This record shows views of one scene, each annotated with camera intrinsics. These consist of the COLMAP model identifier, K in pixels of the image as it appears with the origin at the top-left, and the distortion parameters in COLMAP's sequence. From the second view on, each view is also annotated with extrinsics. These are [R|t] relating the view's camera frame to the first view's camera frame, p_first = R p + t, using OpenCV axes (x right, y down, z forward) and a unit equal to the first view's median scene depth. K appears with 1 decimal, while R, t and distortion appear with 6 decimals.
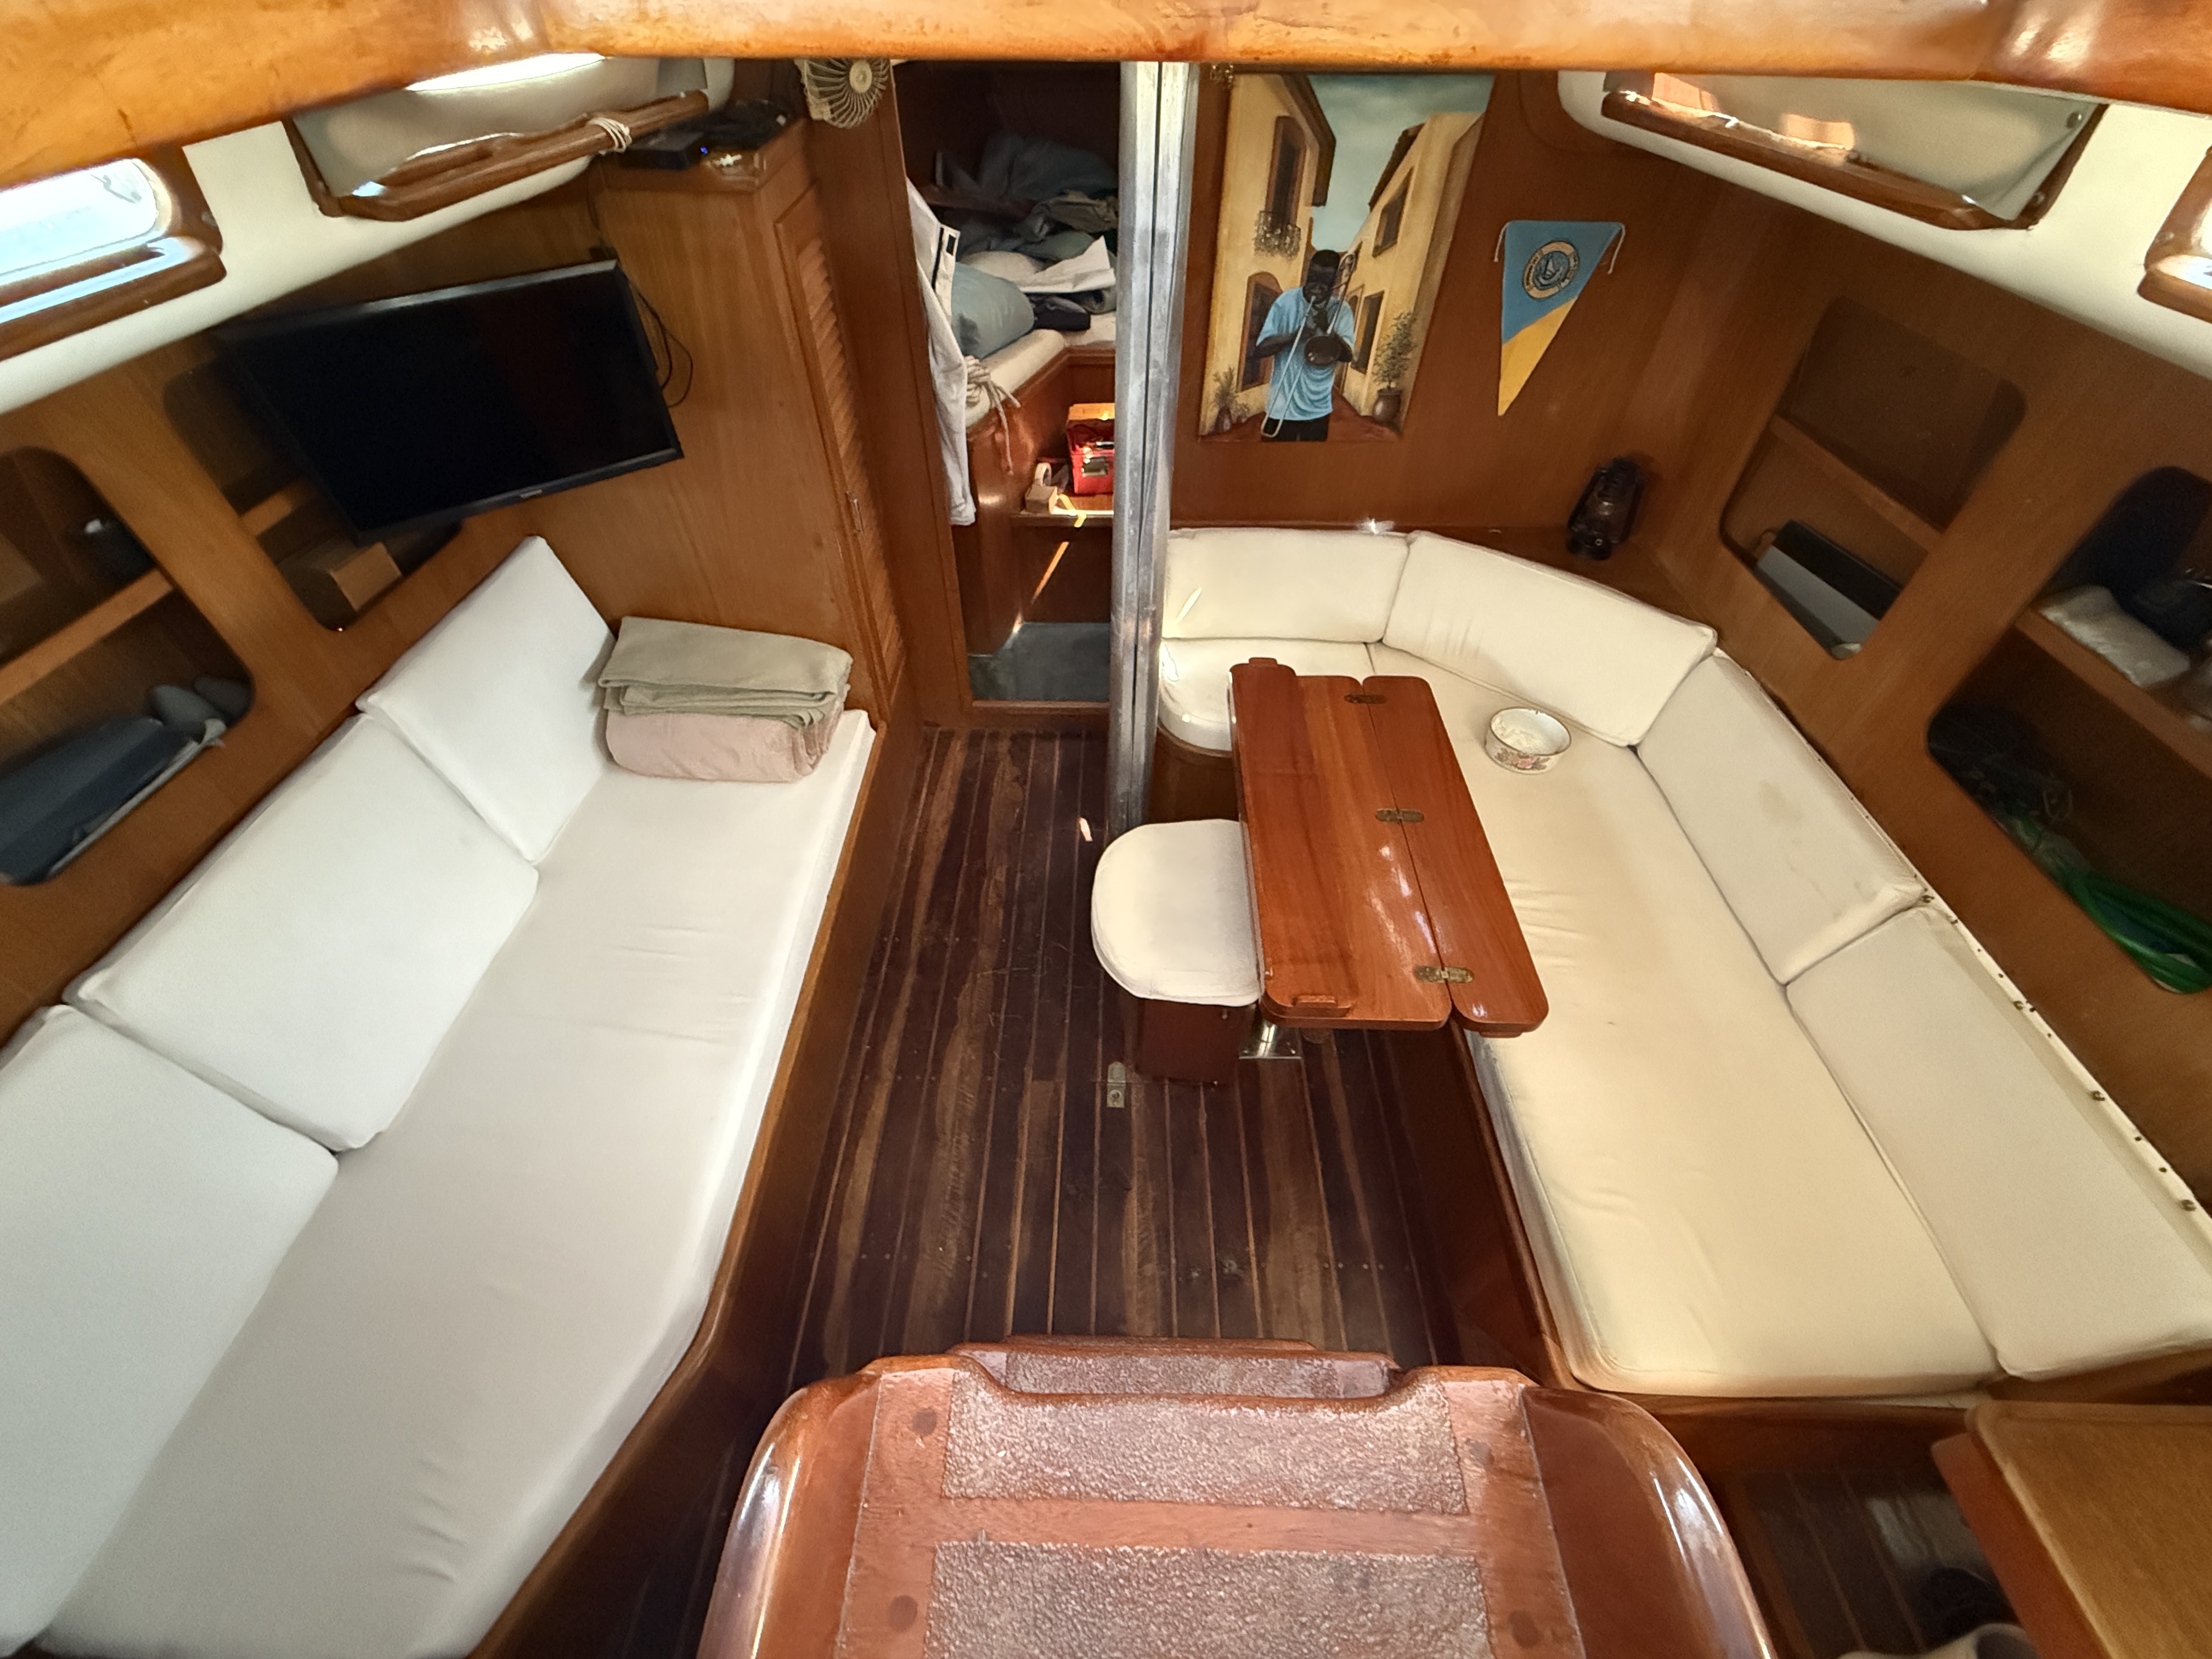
lens RADIAL K [[883.0, 0, 1104.6], [0, 883.0, 832.2], [0, 0, 1]] dist [-0.000357, -0.000093]
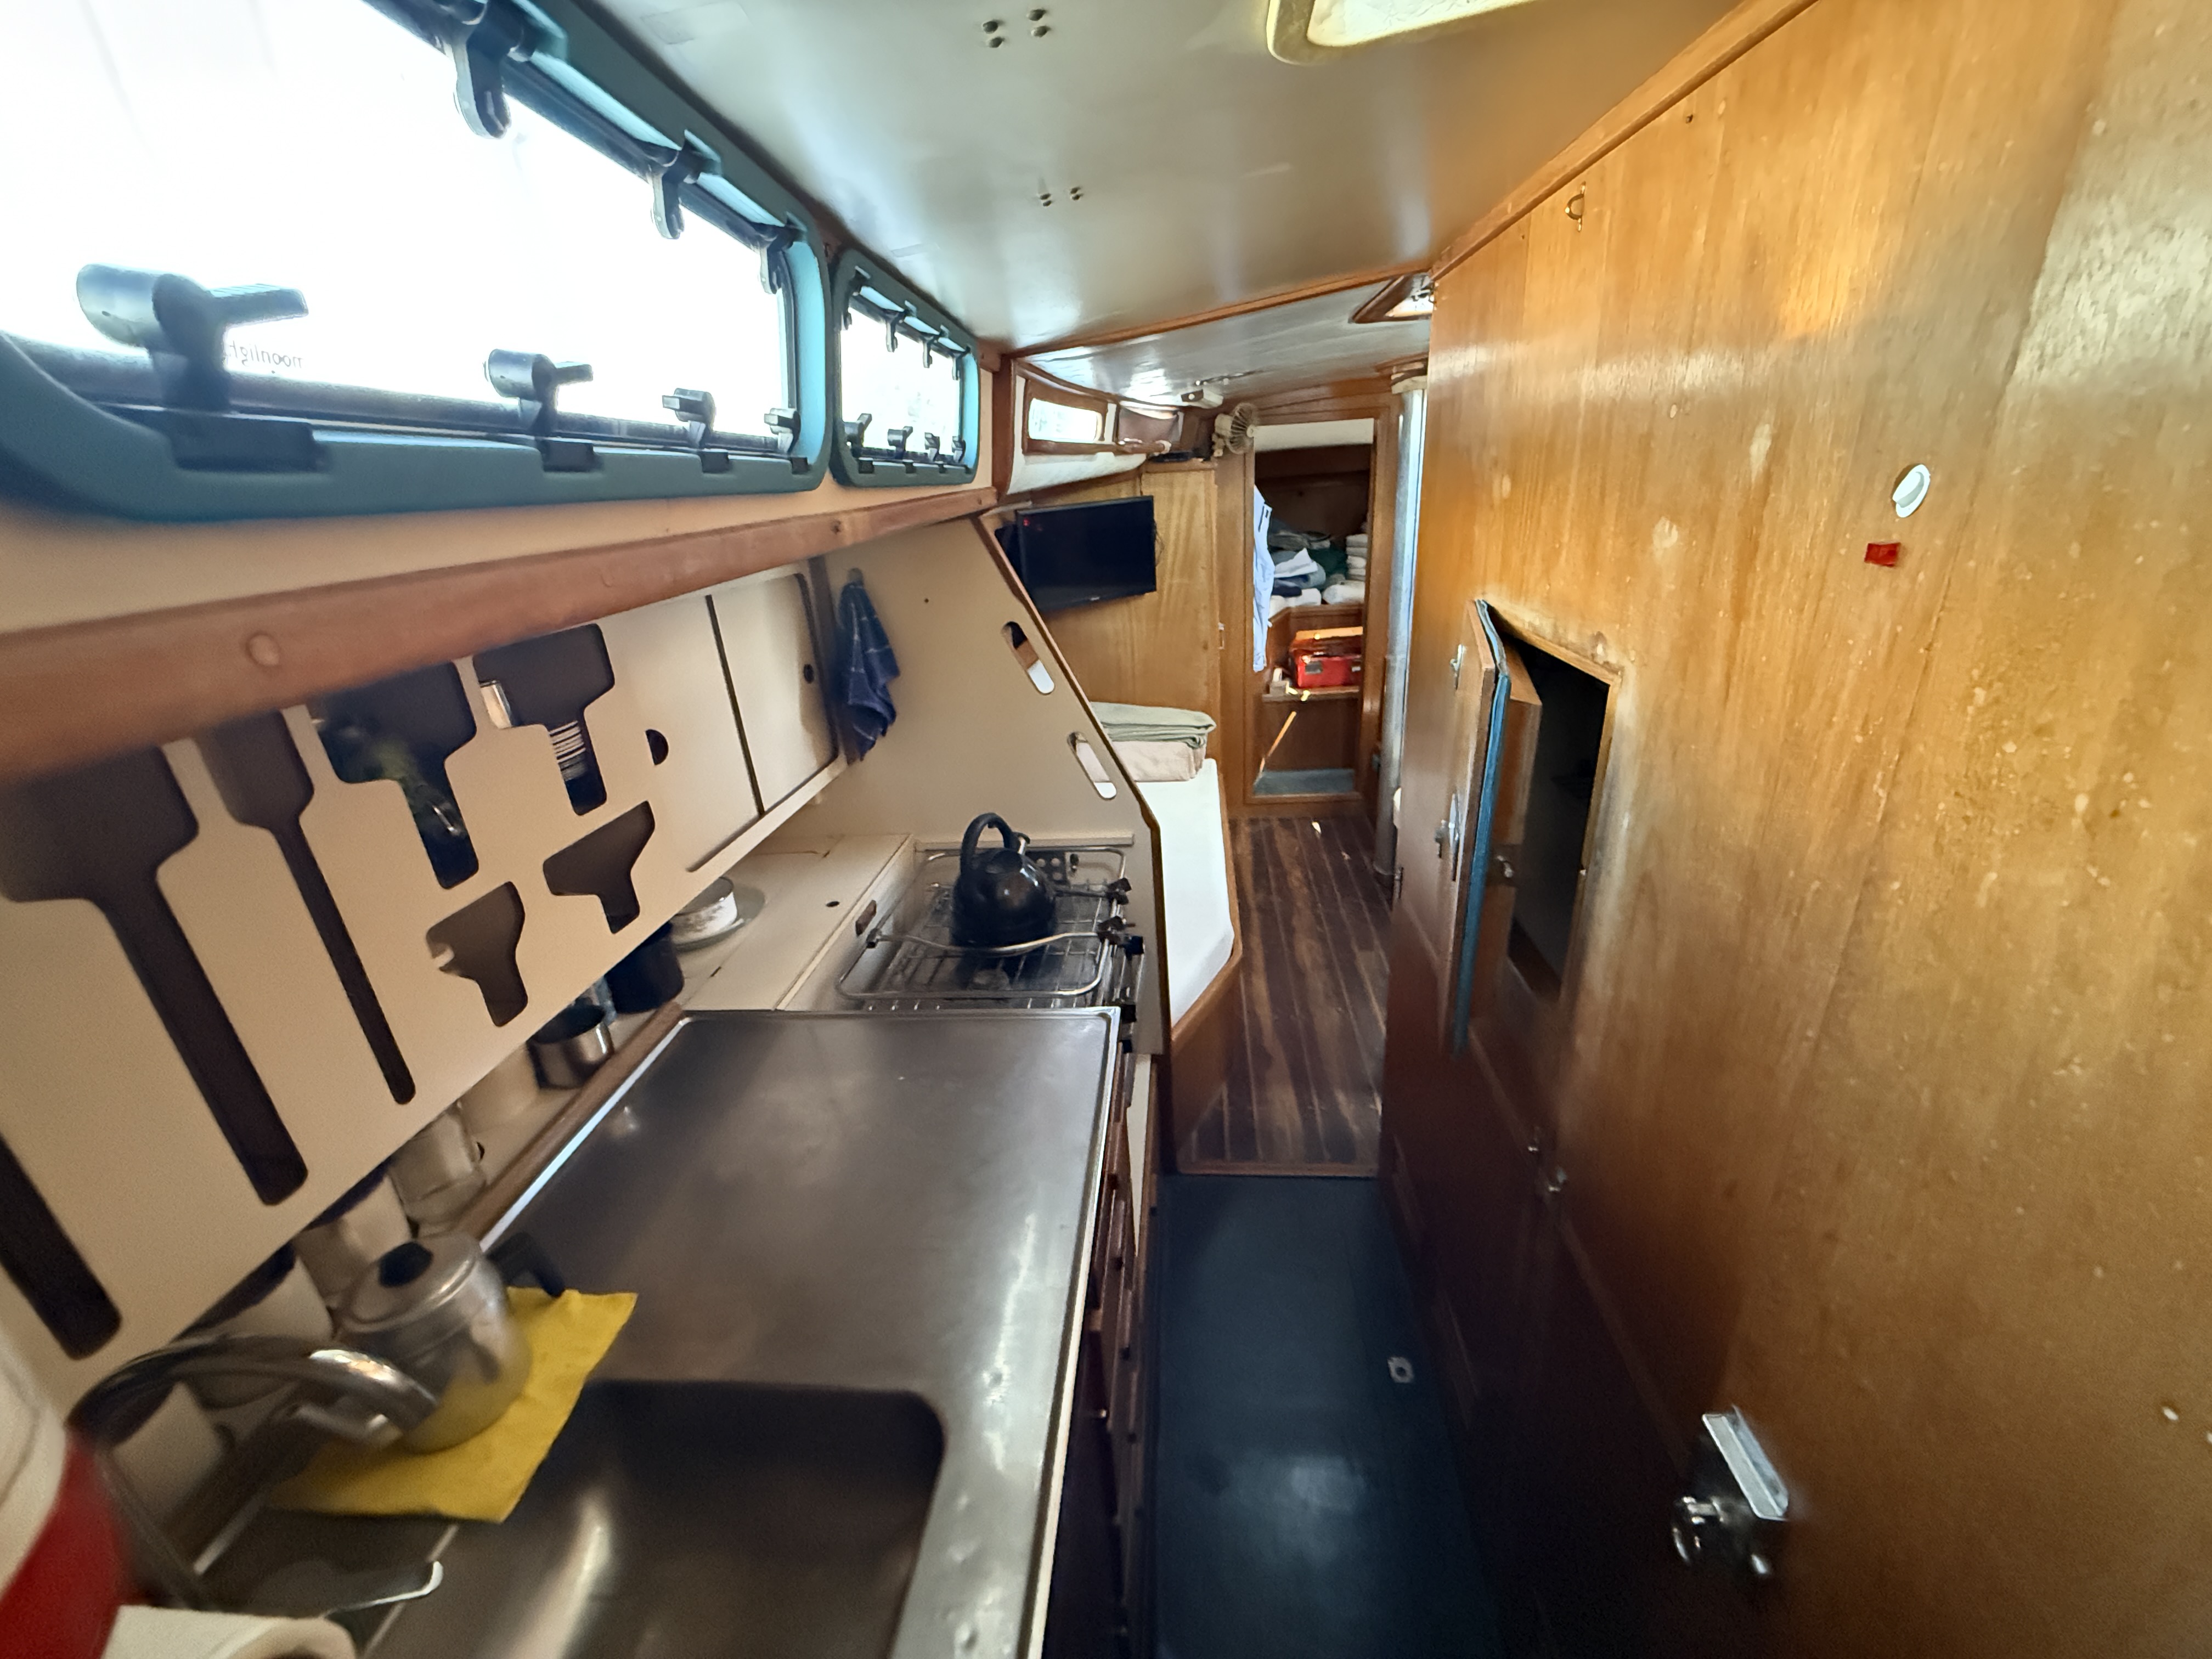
lens RADIAL K [[882.0, 0, 1101.8], [0, 882.0, 833.3], [0, 0, 1]] dist [-0.001368, 0.000656]
pose [[0.994536, -0.038281, -0.097122, -0.358828], [-0.004356, 0.914315, -0.404980, 0.700519], [0.104304, 0.403190, 0.909153, -0.457054]]
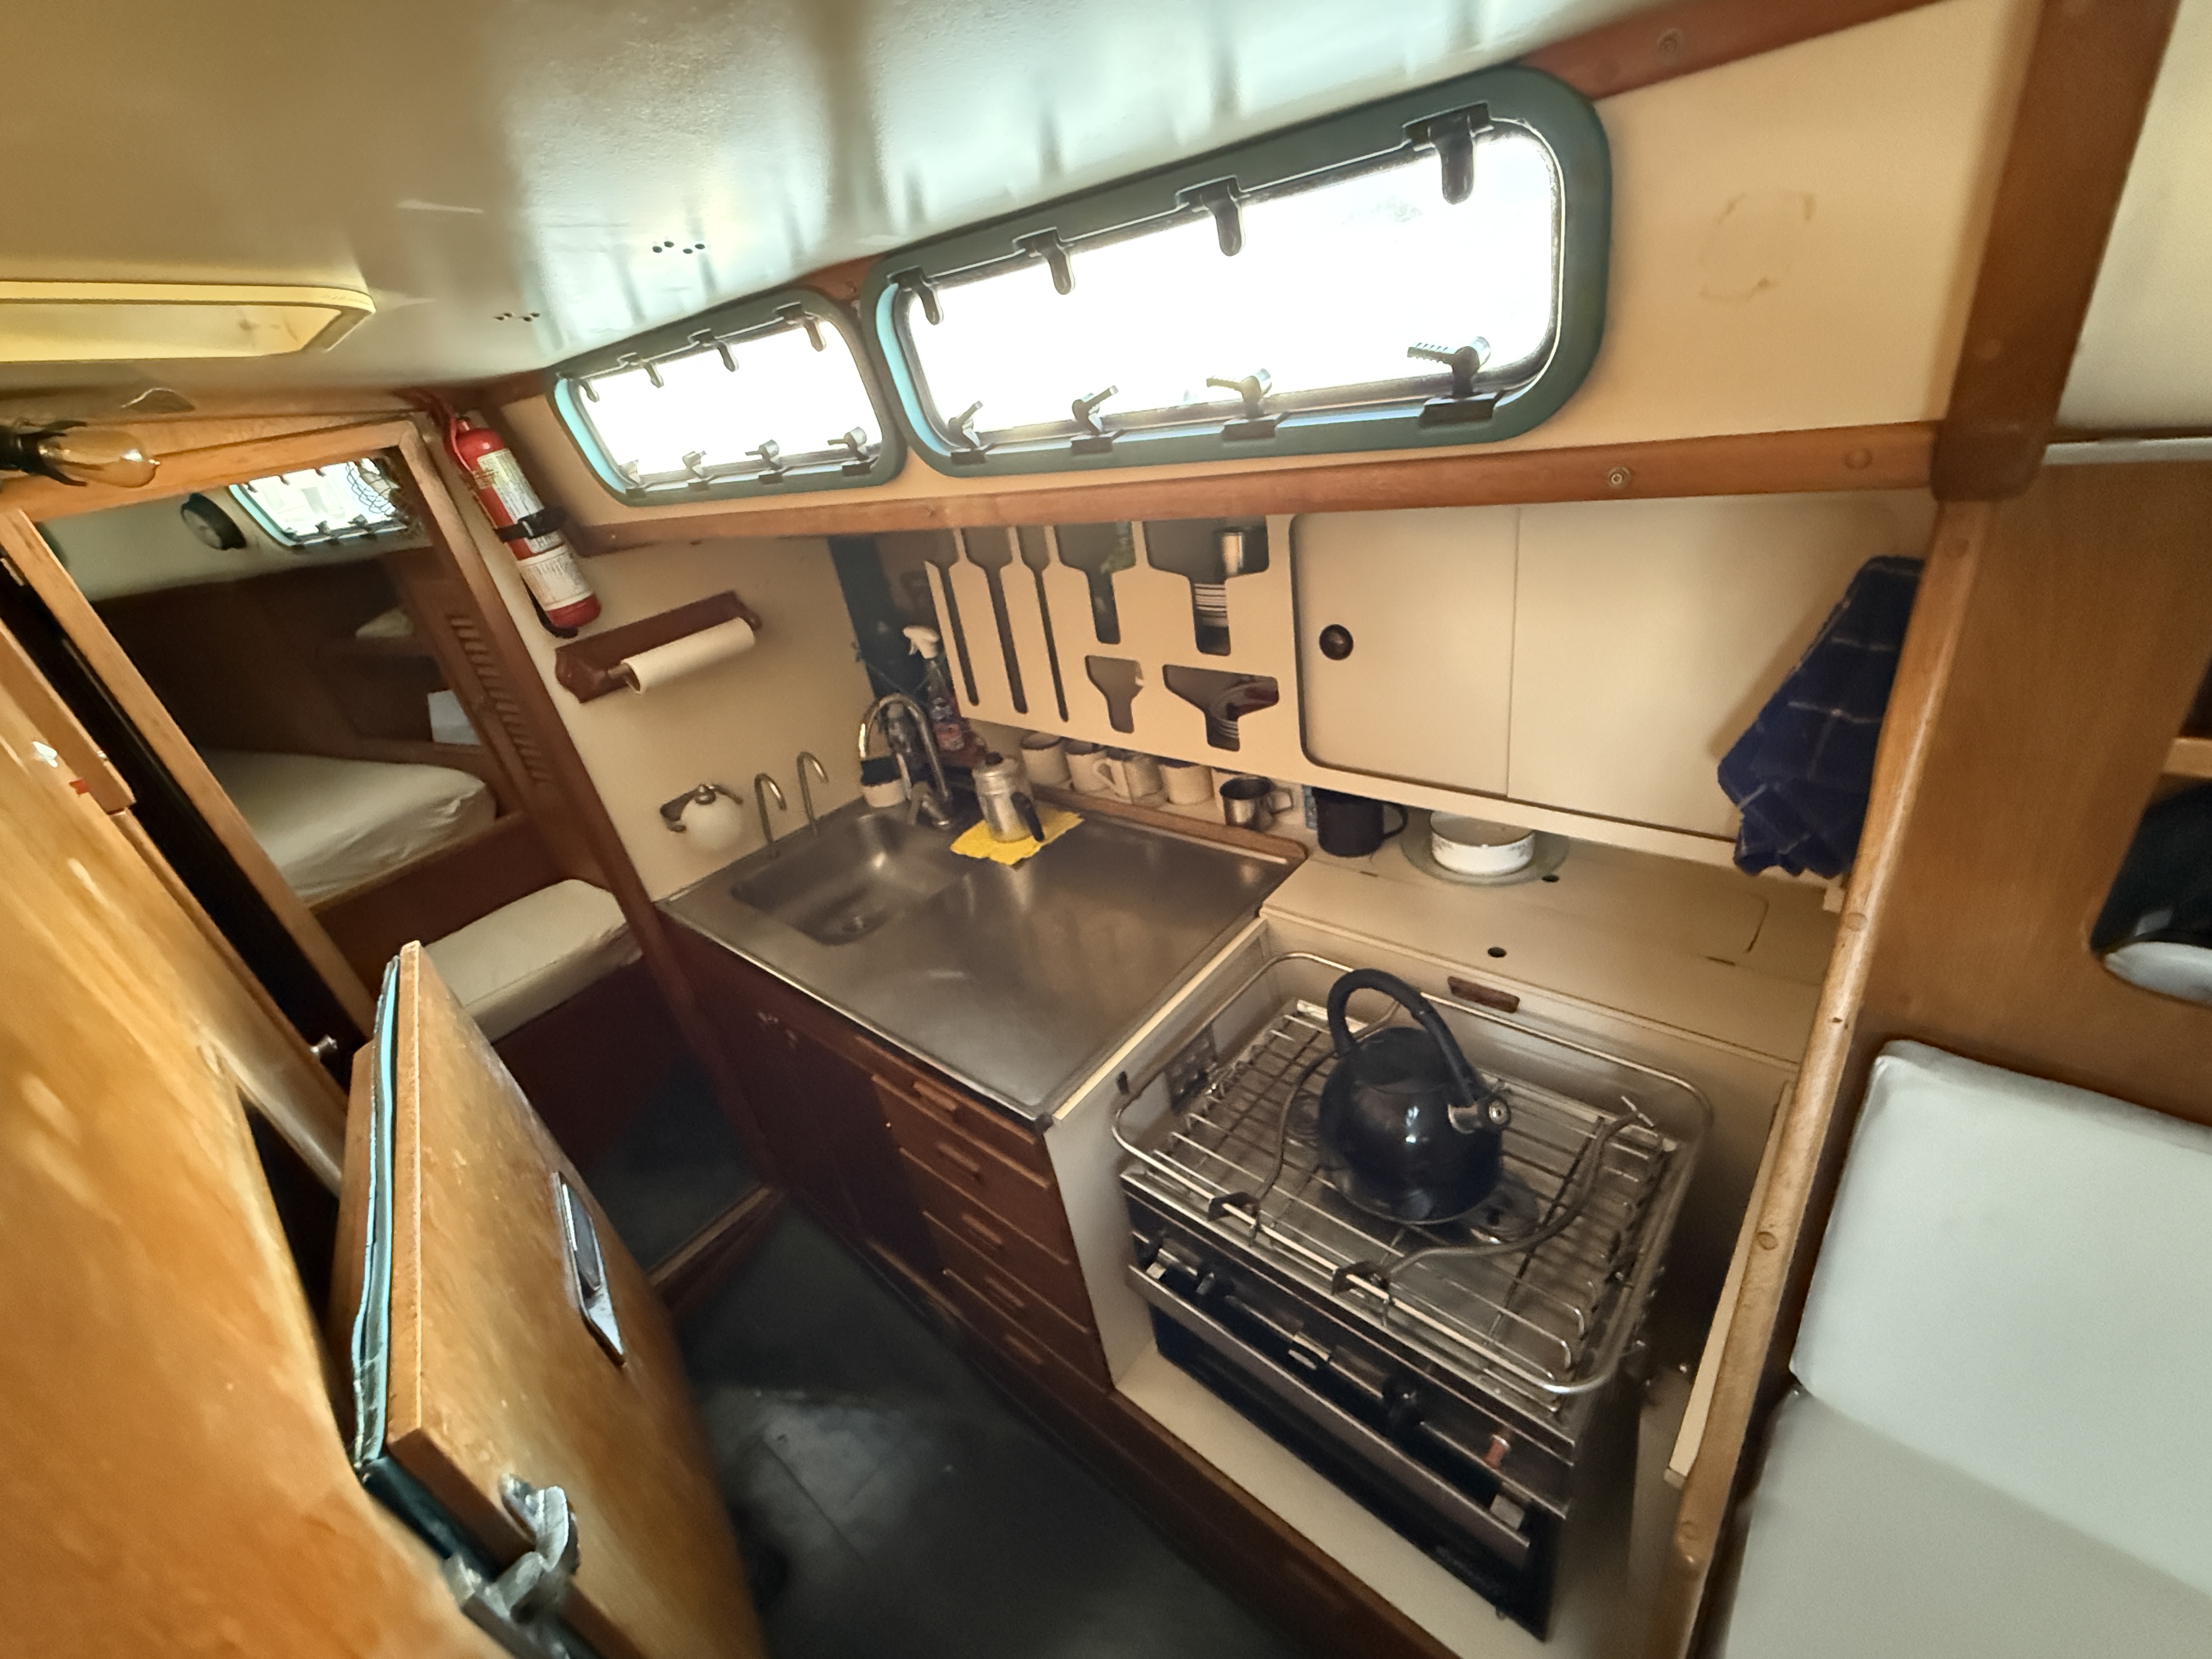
lens RADIAL K [[921.6, 0, 1110.4], [0, 921.6, 830.3], [0, 0, 1]] dist [-0.002414, -0.000003]
pose [[-0.630386, 0.452806, -0.630539, -0.183946], [-0.435378, 0.466252, 0.770100, 0.085654], [0.642697, 0.759984, -0.096777, 0.063428]]
